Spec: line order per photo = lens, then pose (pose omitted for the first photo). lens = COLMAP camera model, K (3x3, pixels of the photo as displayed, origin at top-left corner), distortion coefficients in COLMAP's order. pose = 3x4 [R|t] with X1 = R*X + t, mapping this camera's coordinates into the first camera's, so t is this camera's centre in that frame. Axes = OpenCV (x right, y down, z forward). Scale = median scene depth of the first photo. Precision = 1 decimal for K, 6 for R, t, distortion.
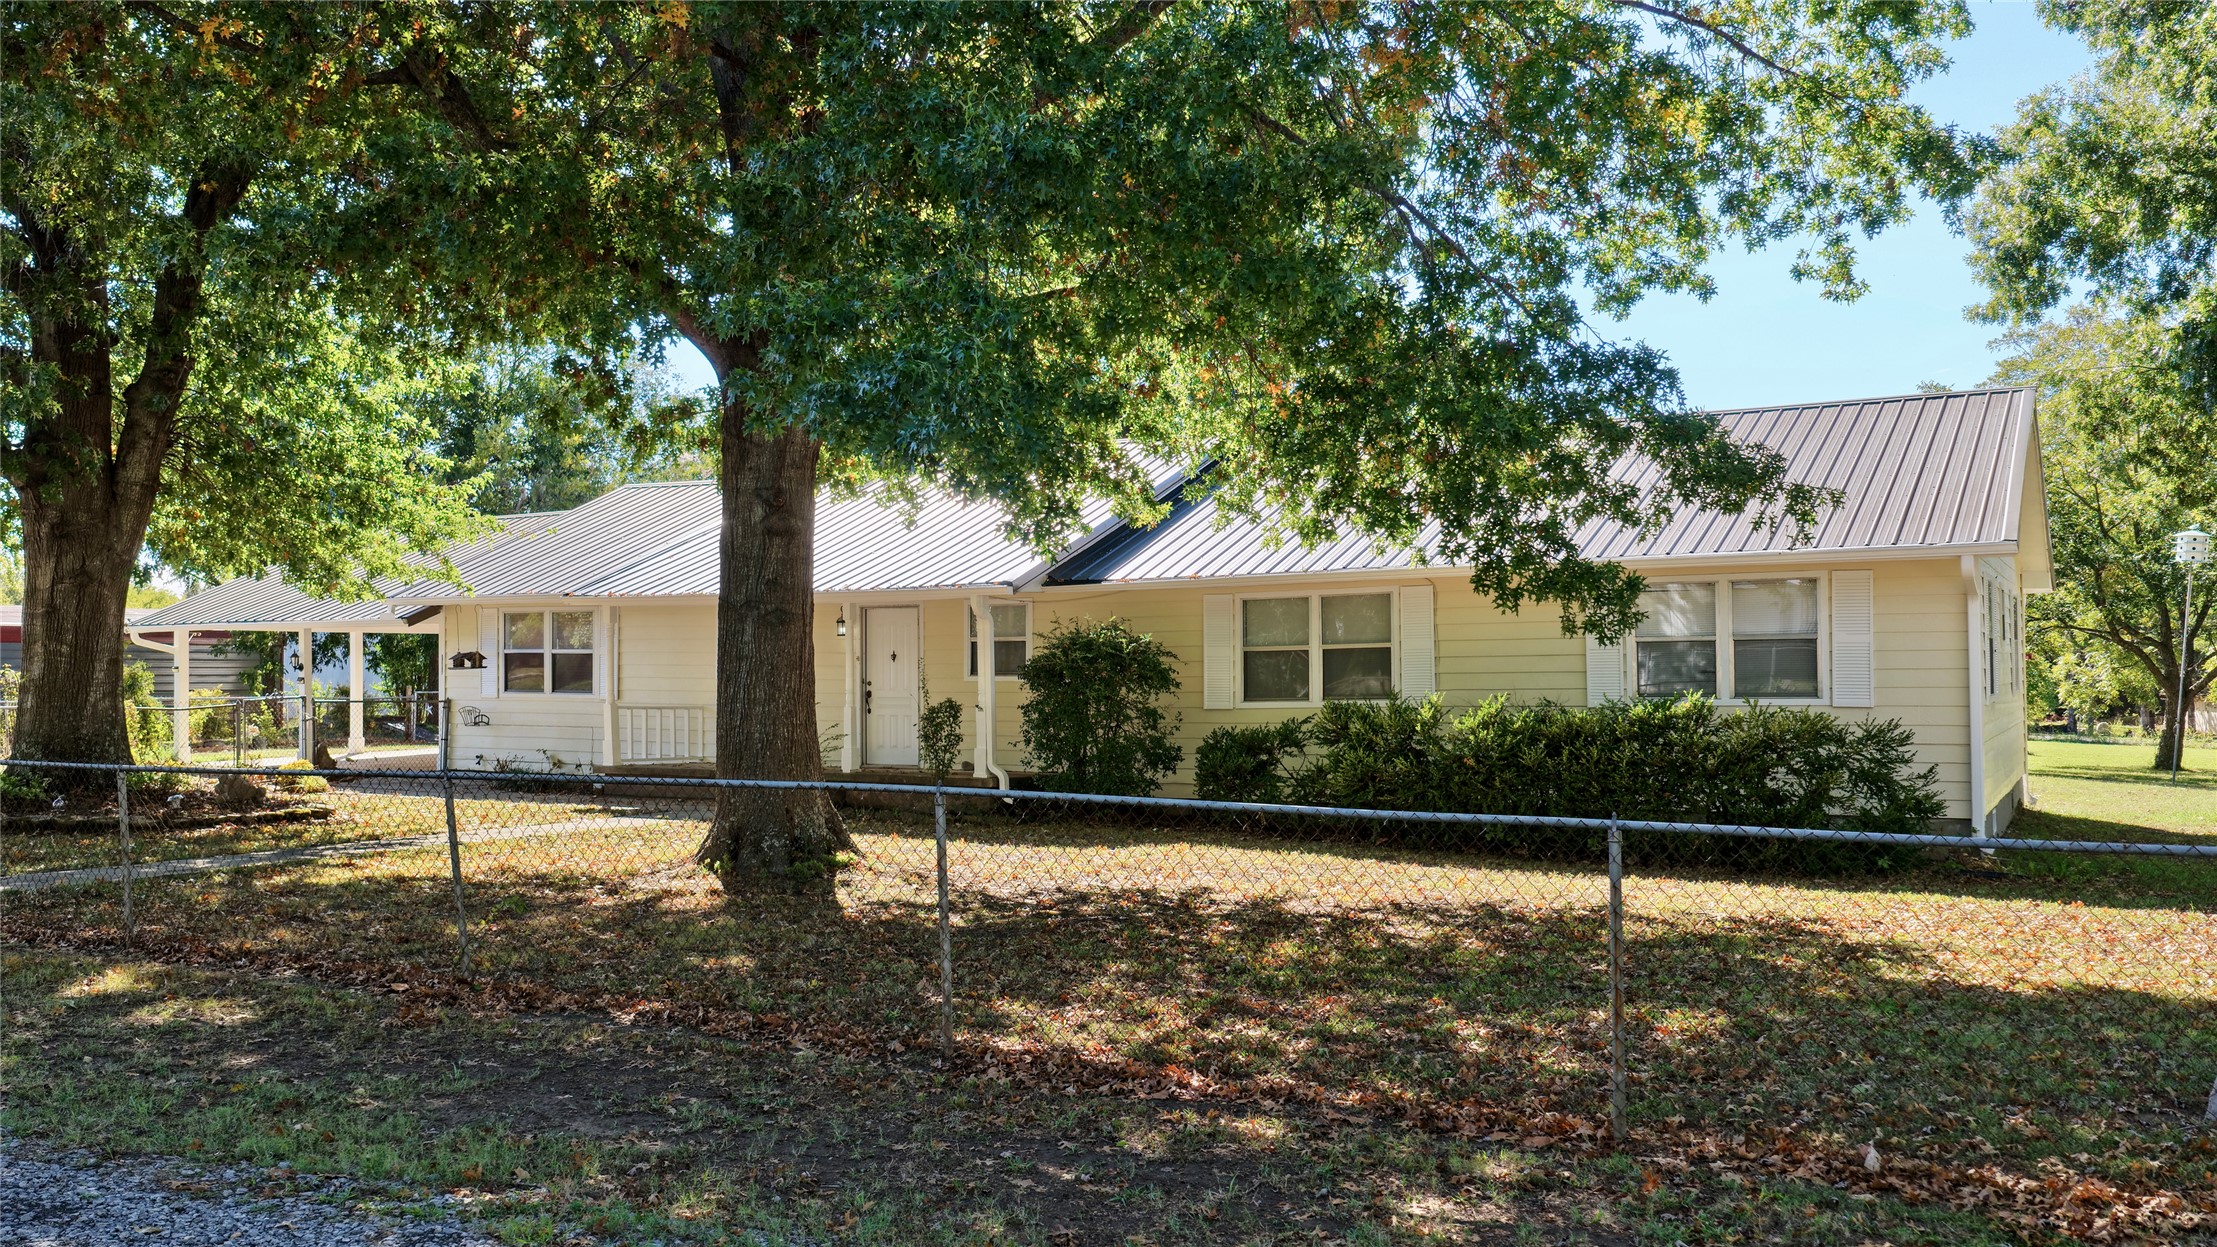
lens RADIAL K [[1840.3, 0, 1108.5], [0, 1840.3, 623.5], [0, 0, 1]] dist [-0.016150, 0.040354]
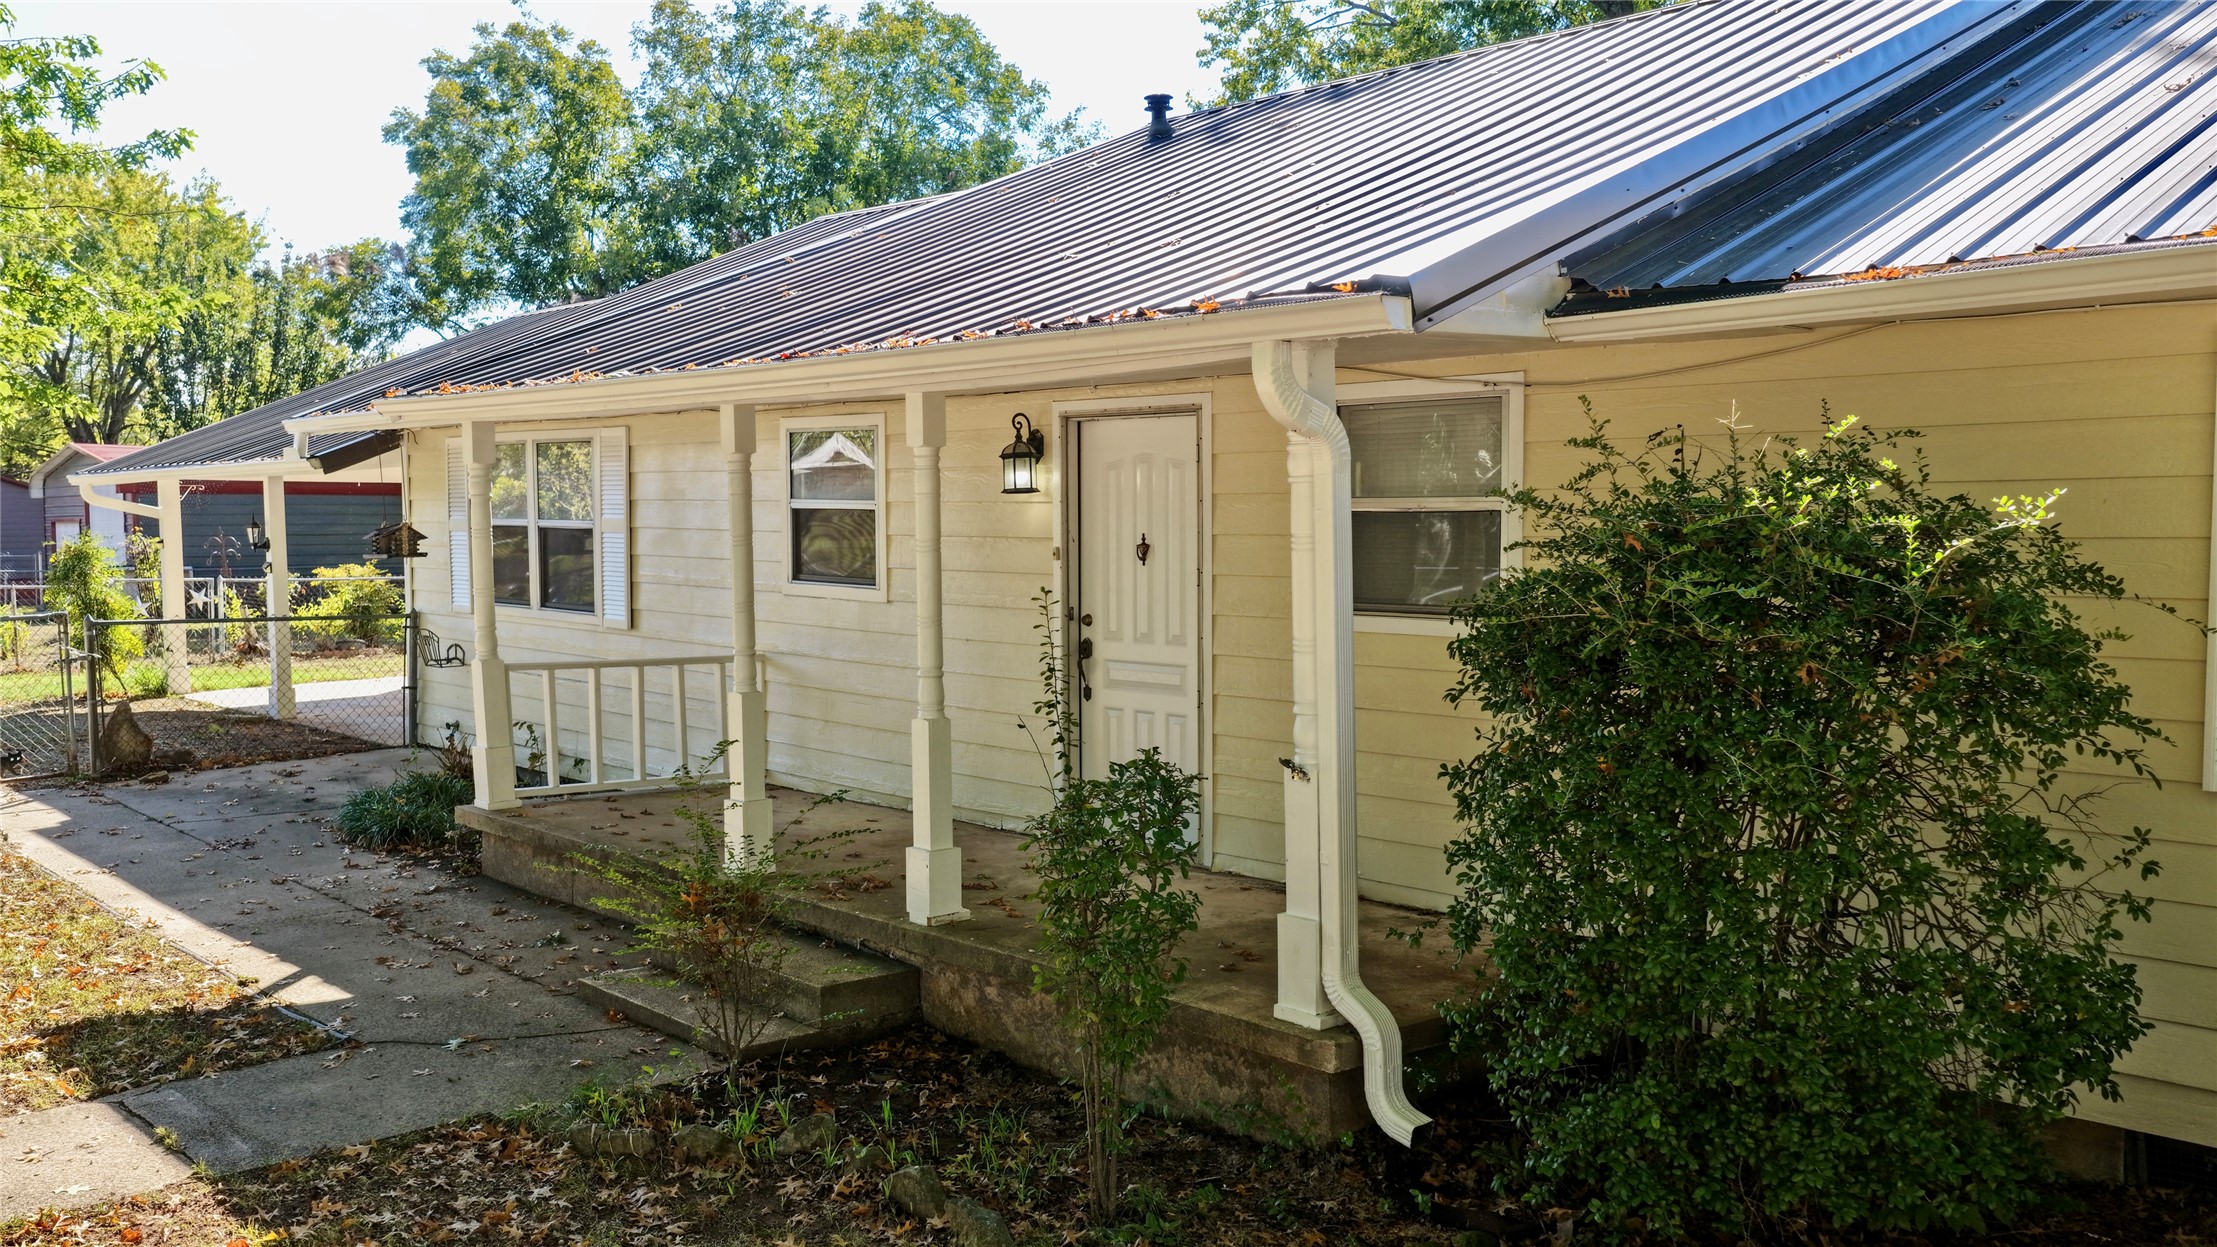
lens RADIAL K [[1840.3, 0, 1108.5], [0, 1840.3, 623.5], [0, 0, 1]] dist [-0.016150, 0.040354]
pose [[0.954570, 0.019840, -0.297325, -0.016688], [0.005751, 0.996369, 0.084950, 0.001765], [0.297931, -0.082801, 0.950990, 0.736890]]
